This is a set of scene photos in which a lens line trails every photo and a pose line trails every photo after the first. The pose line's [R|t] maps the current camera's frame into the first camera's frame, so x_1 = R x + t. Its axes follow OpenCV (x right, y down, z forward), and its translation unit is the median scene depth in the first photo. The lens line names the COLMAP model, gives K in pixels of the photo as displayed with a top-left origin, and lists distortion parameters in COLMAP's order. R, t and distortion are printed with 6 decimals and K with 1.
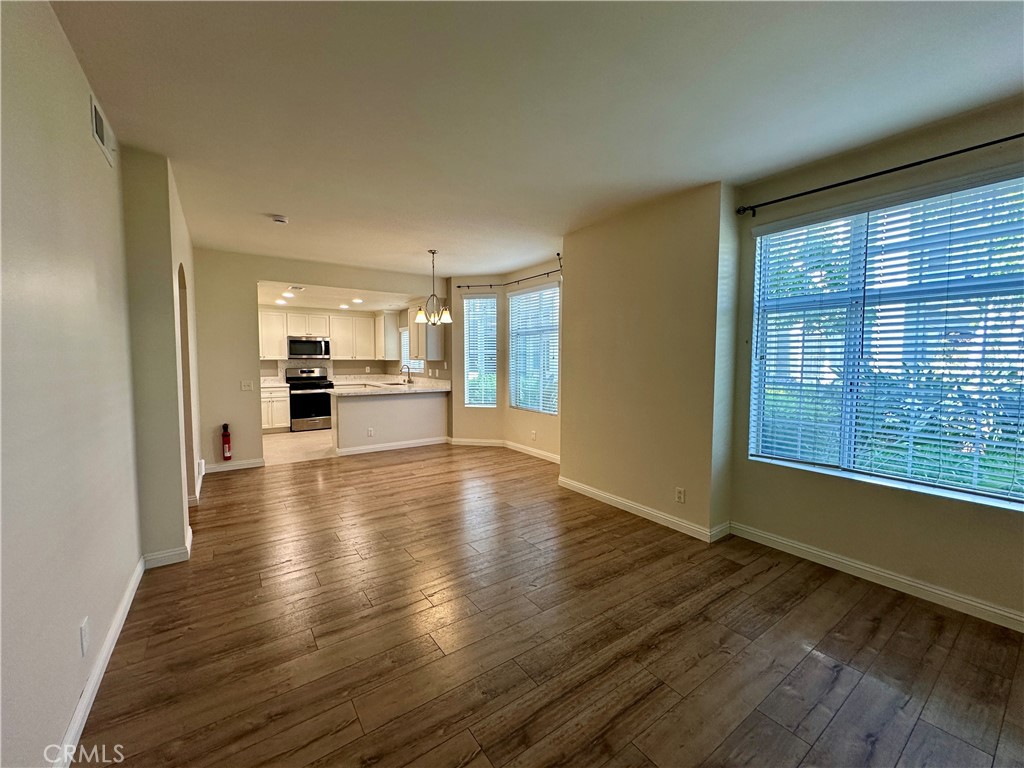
lens RADIAL K [[408.8, 0, 512.0], [0, 408.8, 384.0], [0, 0, 1]] dist [-0.001851, -0.000330]
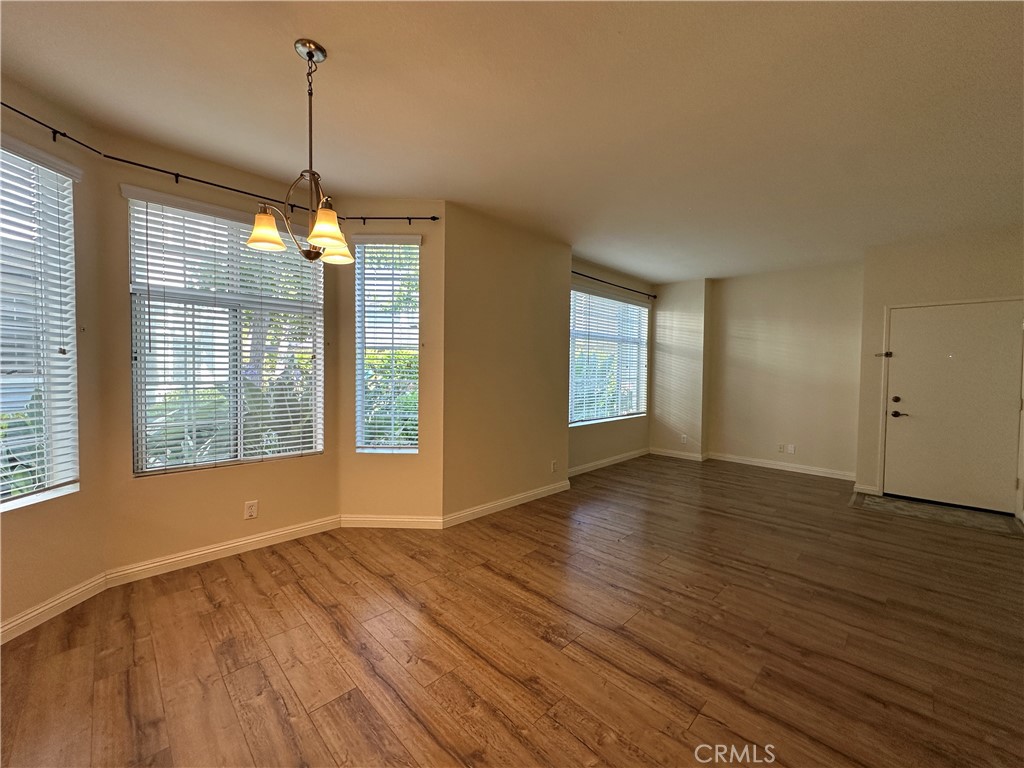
lens RADIAL K [[415.9, 0, 512.0], [0, 415.9, 384.0], [0, 0, 1]] dist [0.000646, 0.000090]
pose [[-0.180343, -0.047027, 0.982479, -0.719944], [0.040349, 0.997662, 0.055161, -0.062831], [-0.982776, 0.049590, -0.178024, 1.105332]]
